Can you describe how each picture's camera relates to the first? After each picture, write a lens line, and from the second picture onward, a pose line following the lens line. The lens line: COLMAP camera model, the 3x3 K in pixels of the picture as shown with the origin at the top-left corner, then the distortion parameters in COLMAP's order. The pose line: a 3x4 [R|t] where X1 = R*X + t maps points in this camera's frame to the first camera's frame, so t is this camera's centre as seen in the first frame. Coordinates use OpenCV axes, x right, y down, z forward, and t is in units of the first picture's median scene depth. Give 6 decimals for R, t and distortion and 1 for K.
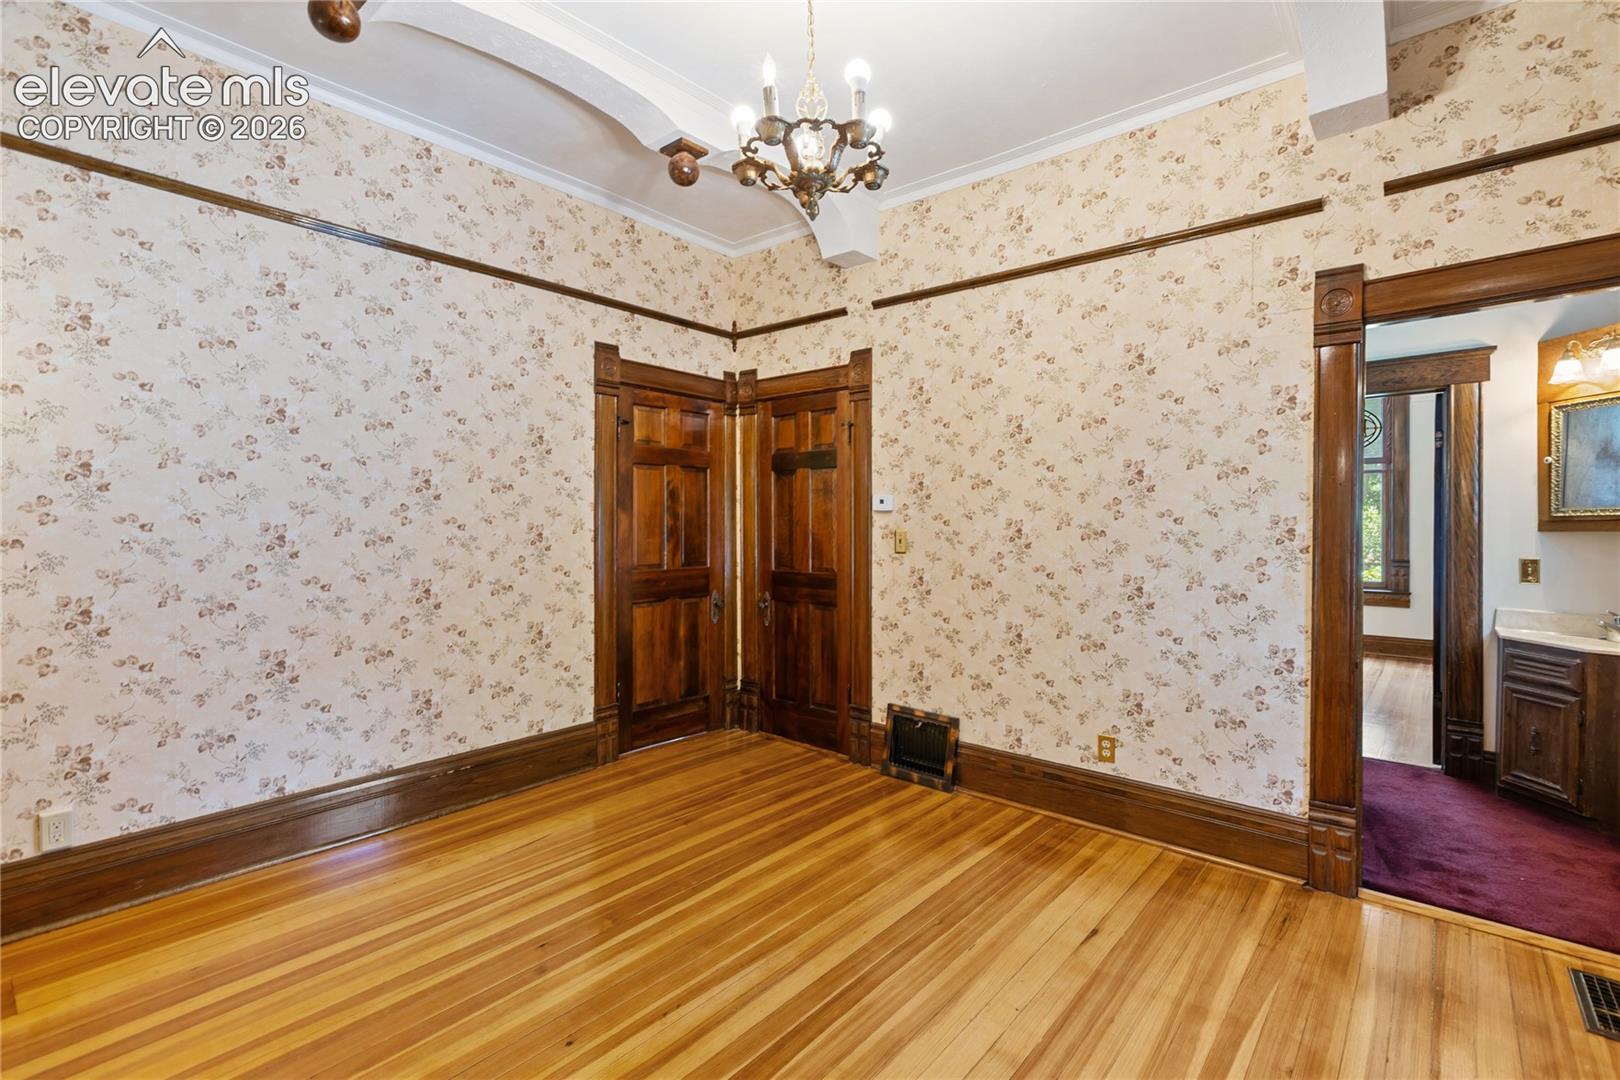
lens RADIAL K [[734.7, 0, 816.9], [0, 734.7, 531.5], [0, 0, 1]] dist [0.004469, -0.000674]
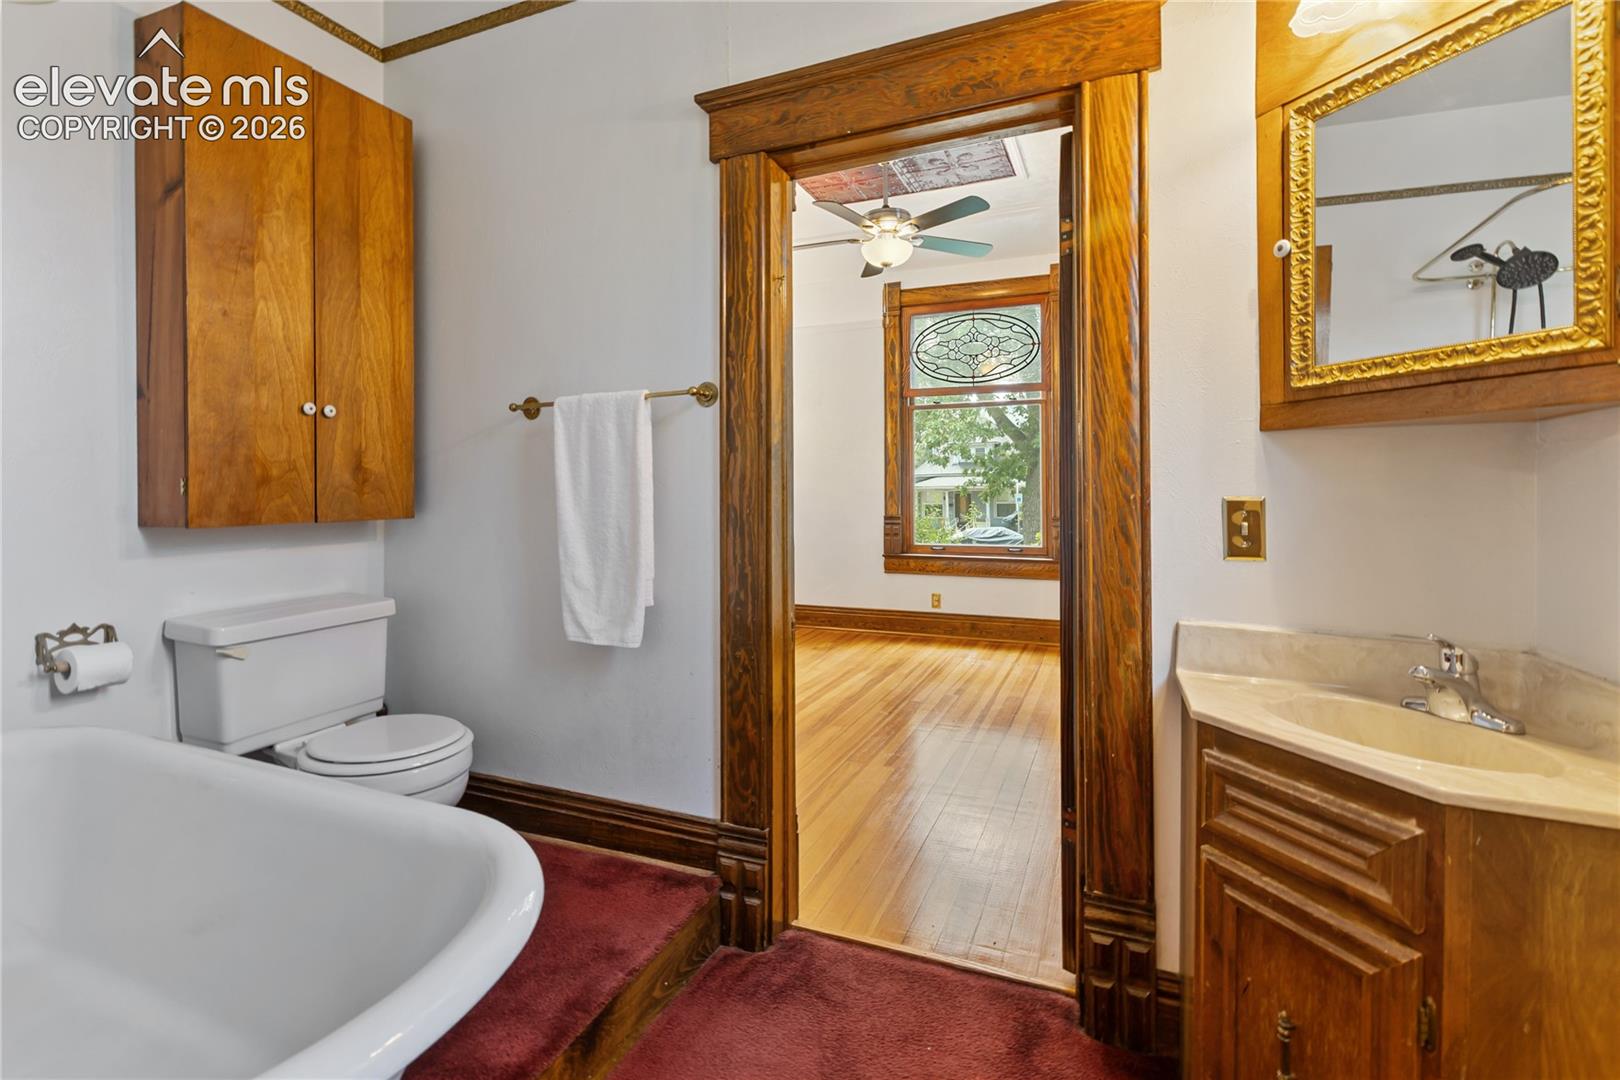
lens RADIAL K [[734.7, 0, 801.6], [0, 734.7, 492.5], [0, 0, 1]] dist [0.004469, -0.000674]
pose [[0.957072, -0.003586, 0.289829, 0.600954], [0.005993, 0.999955, -0.007417, 0.033984], [-0.289789, 0.008835, 0.957050, 0.666127]]
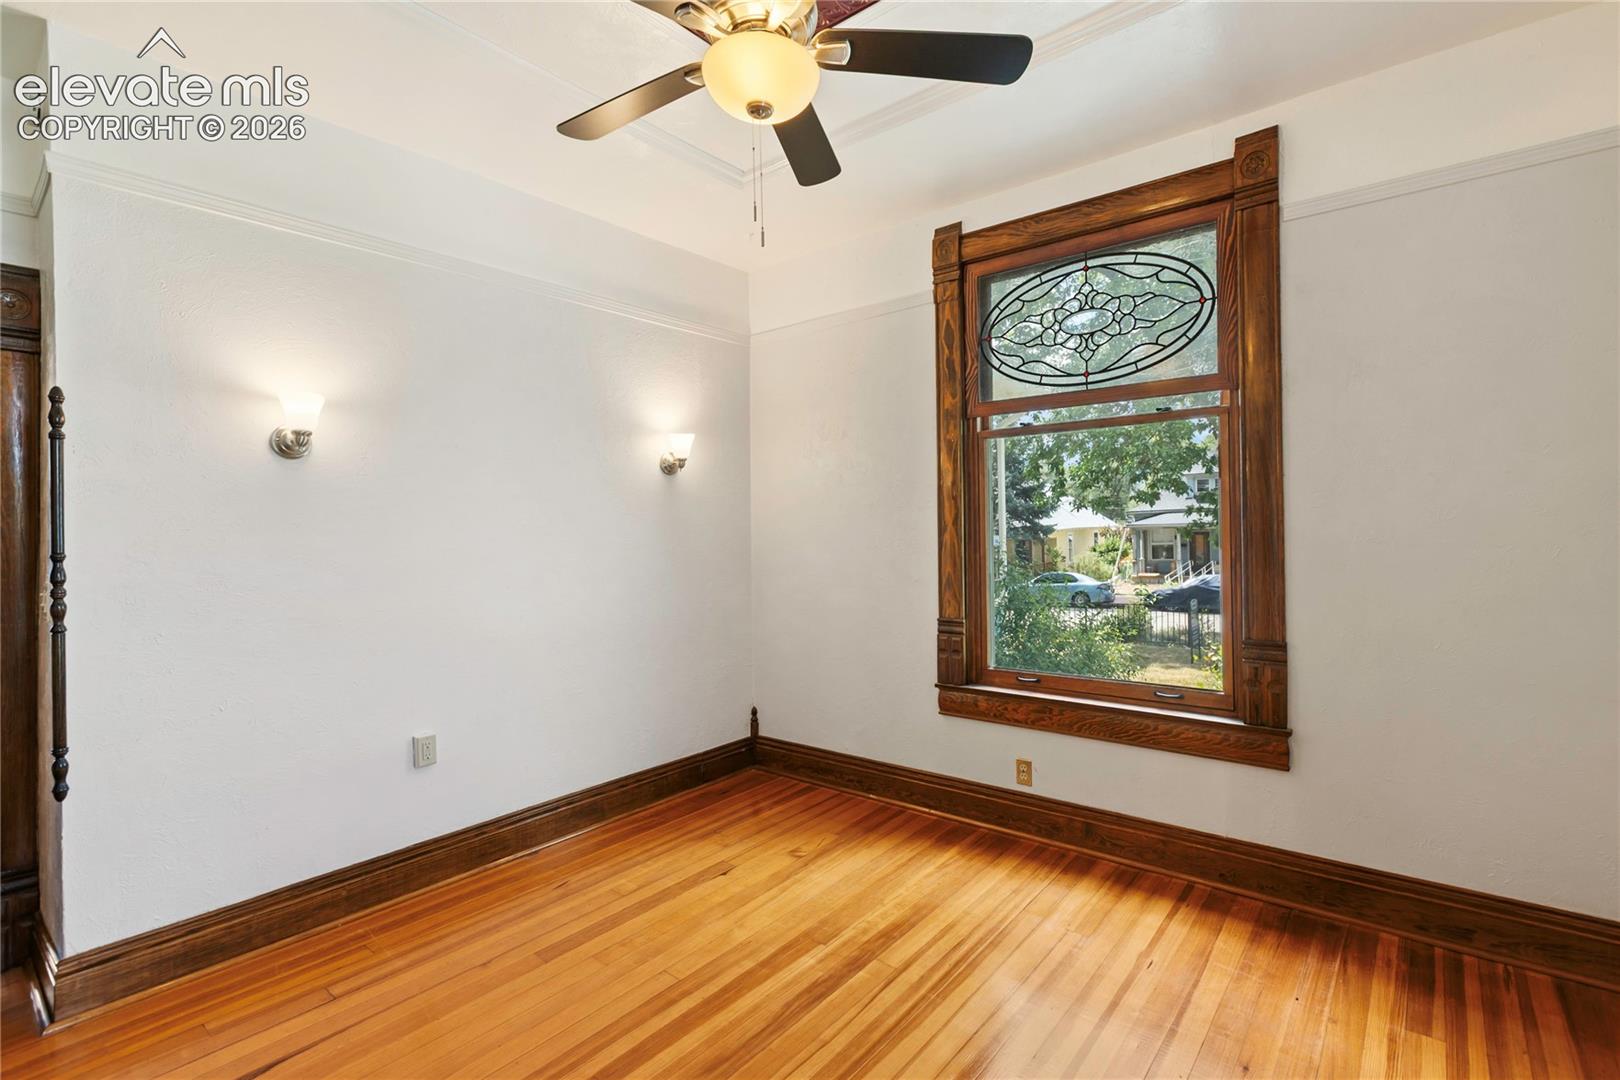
lens RADIAL K [[734.7, 0, 815.3], [0, 734.7, 528.9], [0, 0, 1]] dist [0.004469, -0.000674]
pose [[0.999832, -0.011761, 0.014039, 1.077227], [0.011858, 0.999907, -0.006807, -0.039046], [-0.013957, 0.006973, 0.999878, 1.205868]]
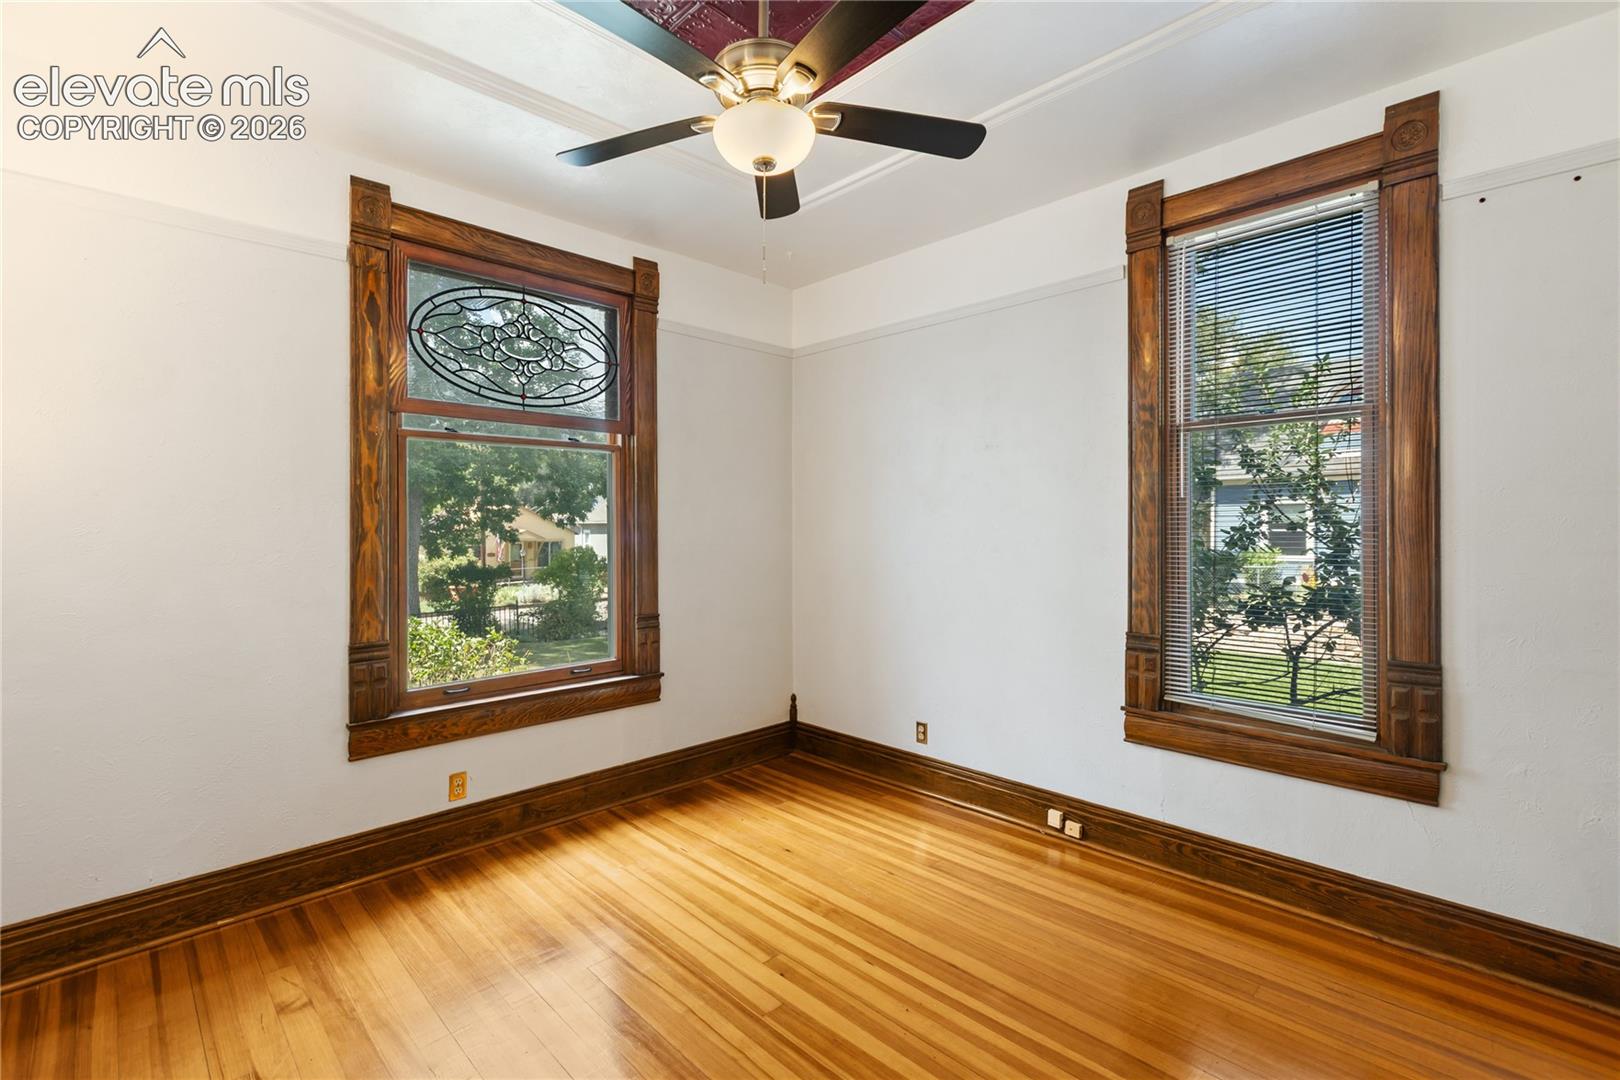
lens RADIAL K [[734.7, 0, 807.8], [0, 734.7, 528.3], [0, 0, 1]] dist [0.004469, -0.000674]
pose [[0.114793, 0.000894, 0.993389, 0.506639], [0.013045, 0.999912, -0.002407, -0.045206], [-0.993304, 0.013235, 0.114771, 1.590811]]
